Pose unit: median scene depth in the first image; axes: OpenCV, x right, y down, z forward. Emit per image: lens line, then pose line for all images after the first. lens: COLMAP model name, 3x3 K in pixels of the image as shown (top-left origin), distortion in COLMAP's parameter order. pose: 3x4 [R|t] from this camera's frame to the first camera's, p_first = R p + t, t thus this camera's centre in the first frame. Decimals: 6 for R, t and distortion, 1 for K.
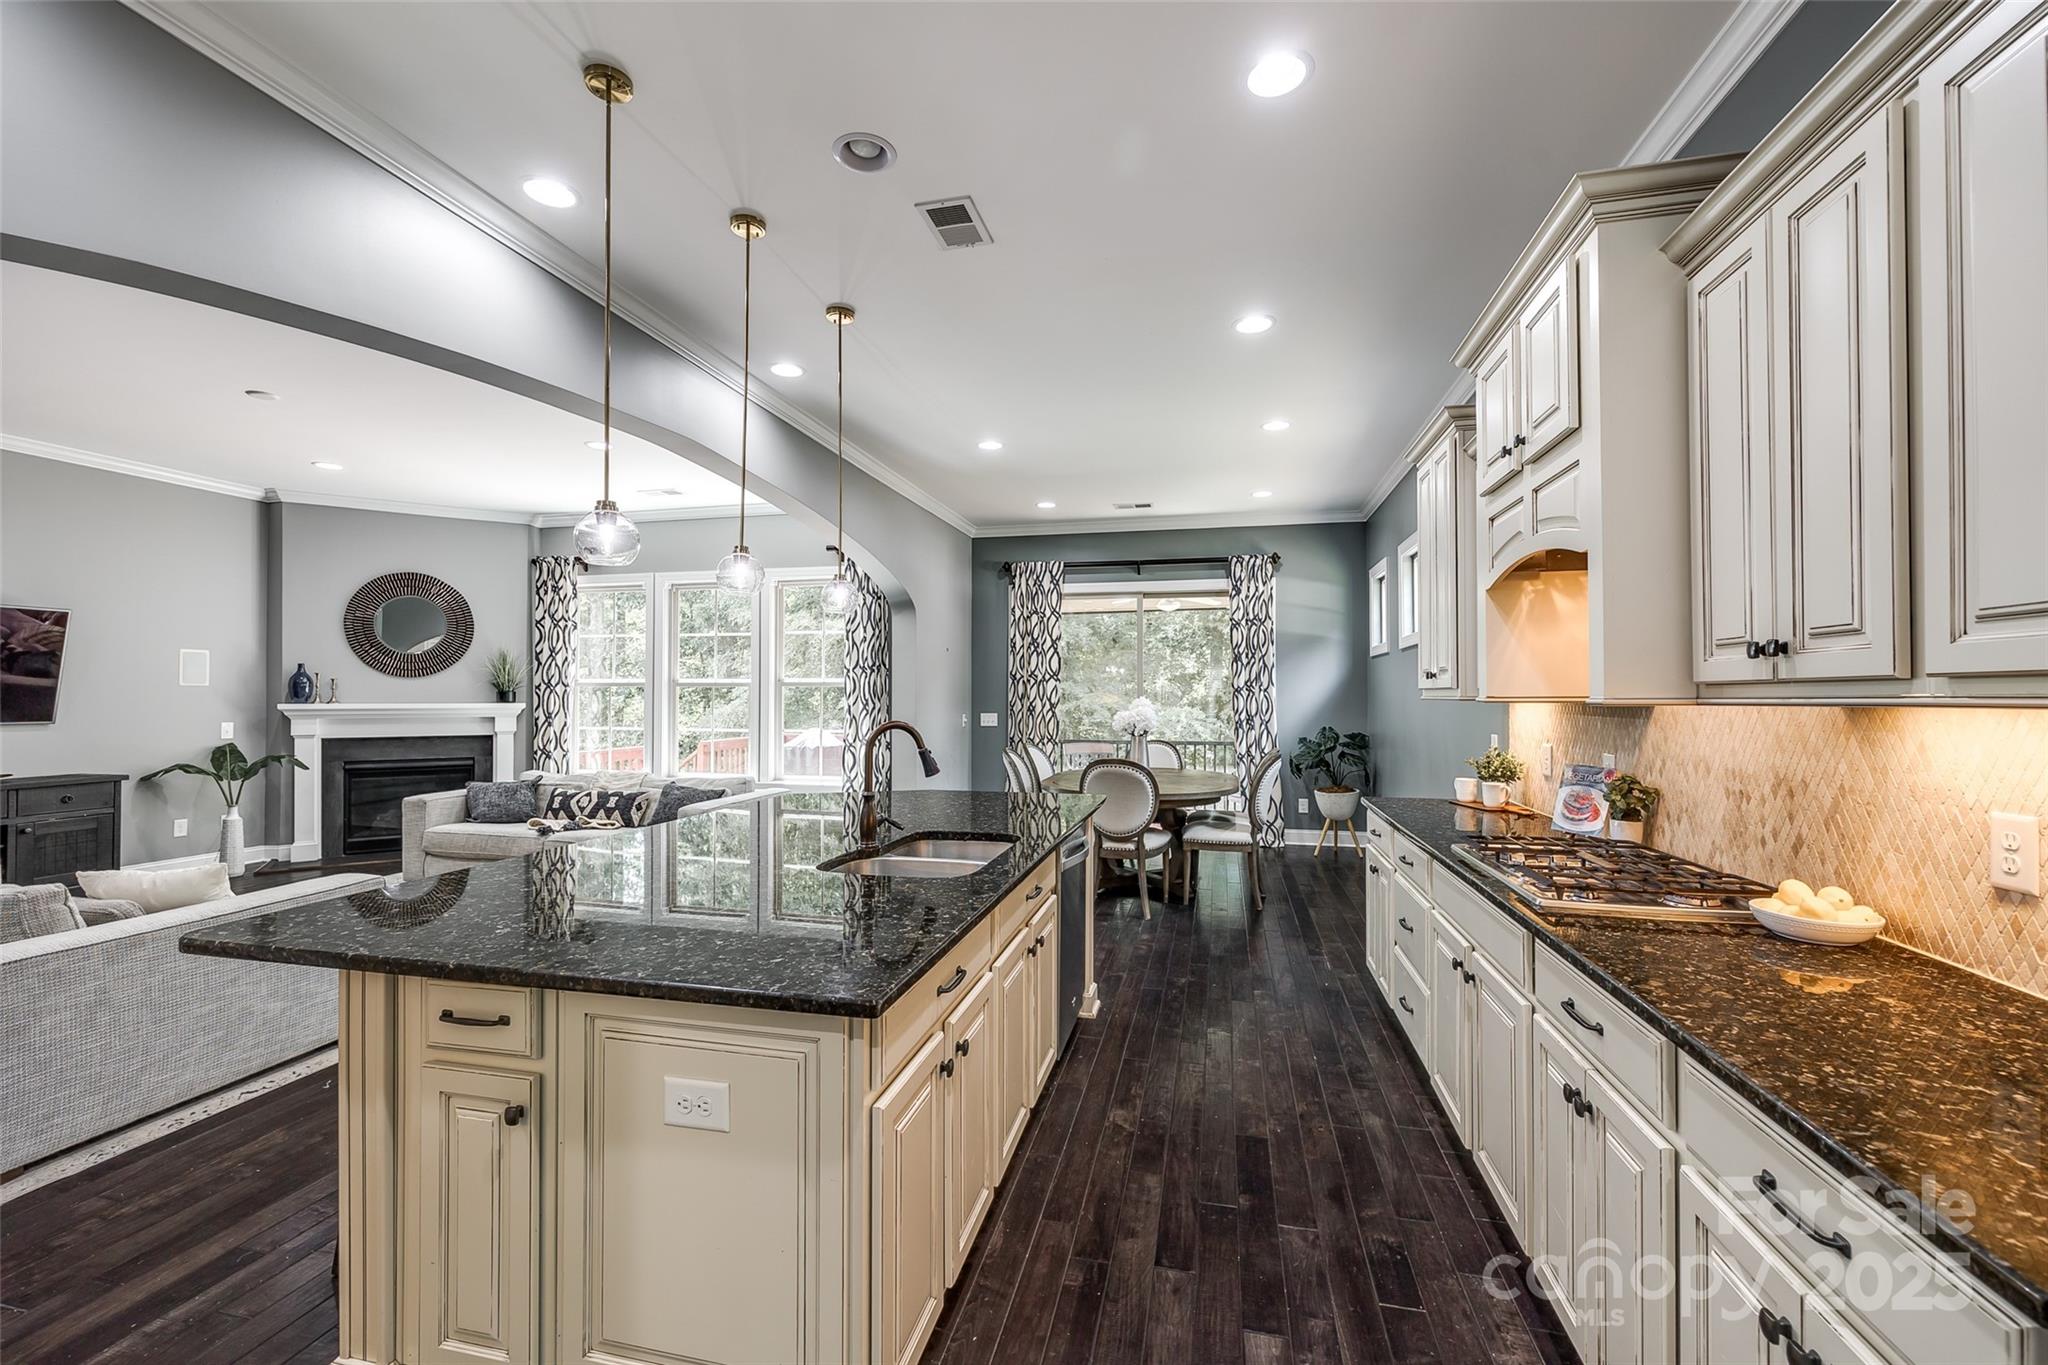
lens RADIAL K [[820.2, 0, 1026.7], [0, 820.2, 687.0], [0, 0, 1]] dist [-0.000514, 0.000123]
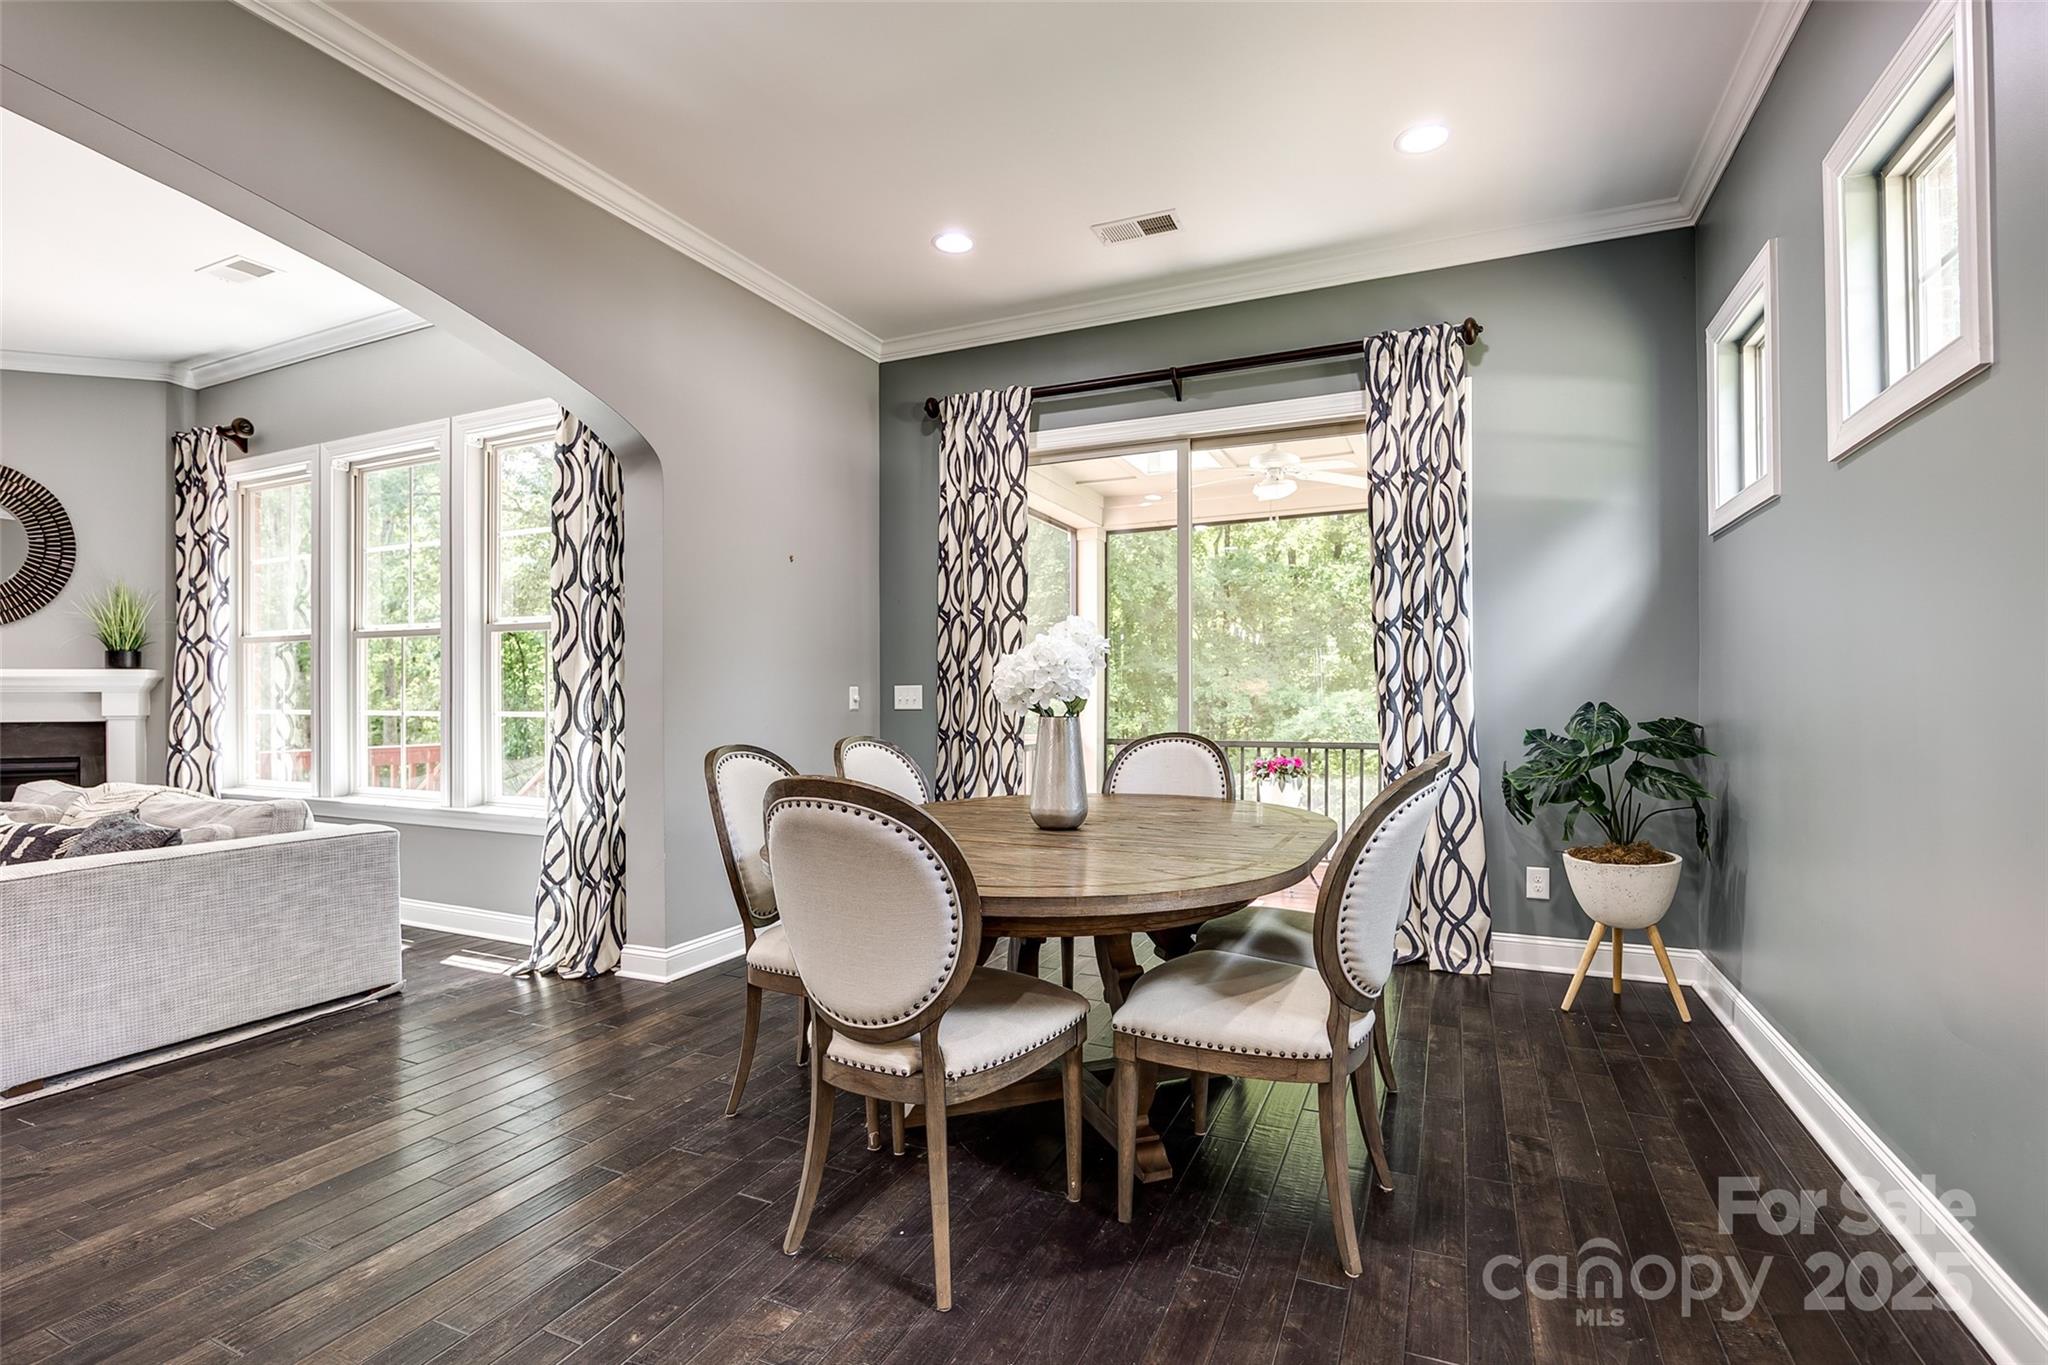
lens RADIAL K [[949.8, 0, 1014.4], [0, 949.8, 697.8], [0, 0, 1]] dist [-0.015336, -0.000090]
pose [[0.980121, -0.003571, -0.198367, 0.159694], [0.006368, 0.999889, 0.013467, 0.035195], [0.198297, -0.014462, 0.980035, 0.438433]]
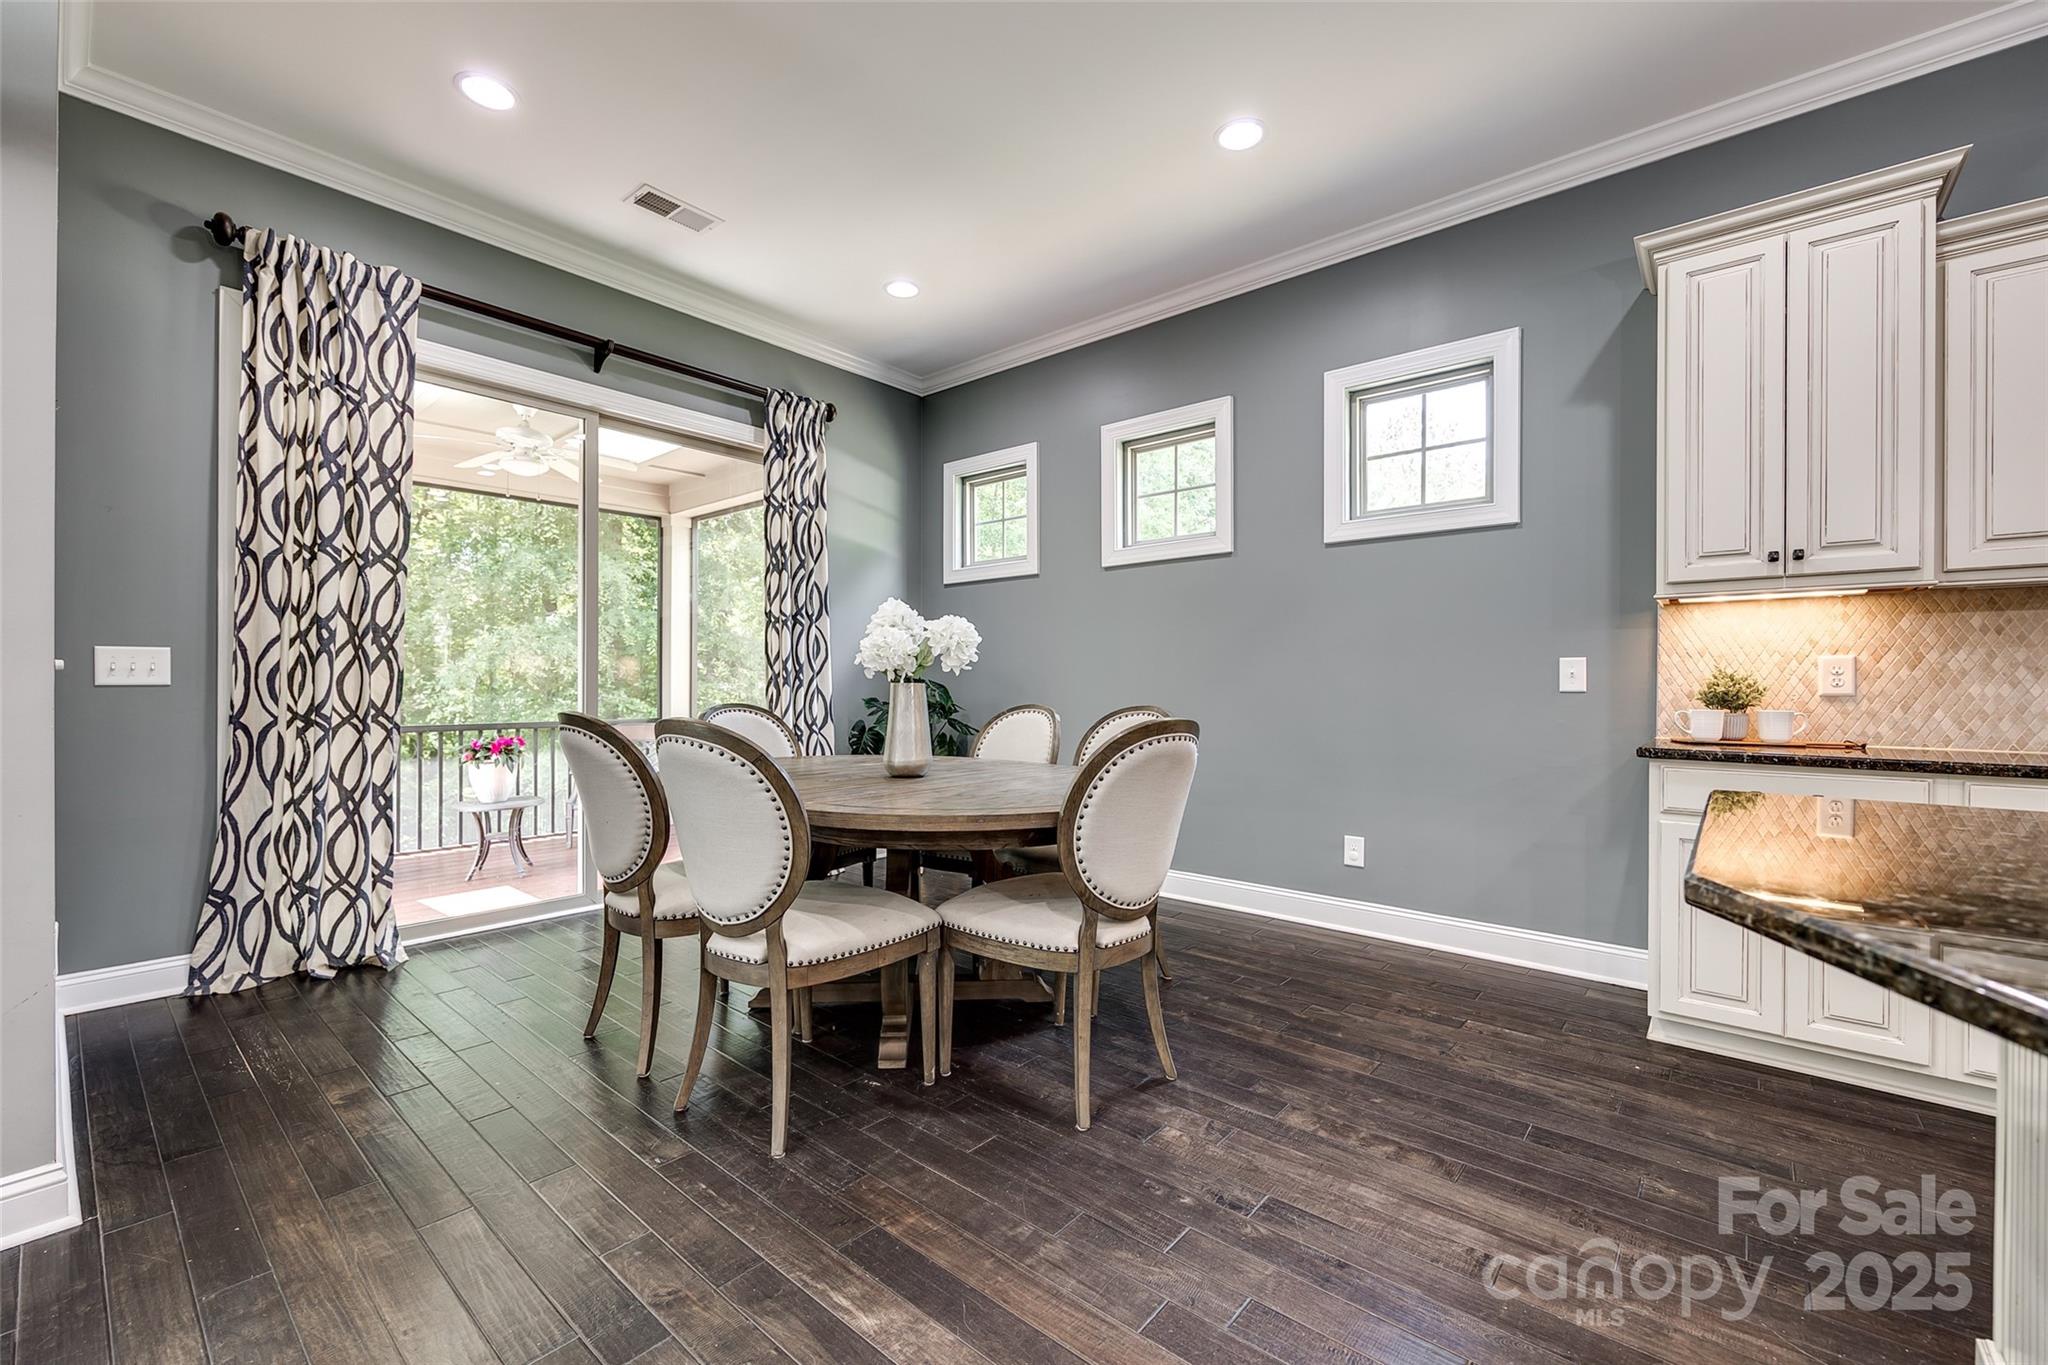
lens RADIAL K [[844.8, 0, 1024.0], [0, 844.8, 682.5], [0, 0, 1]] dist [-0.000739, -0.000106]
pose [[0.461580, 0.004275, 0.887088, -0.199587], [-0.016277, 0.999861, 0.003651, 0.043280], [-0.886949, -0.016125, 0.461586, 0.566465]]
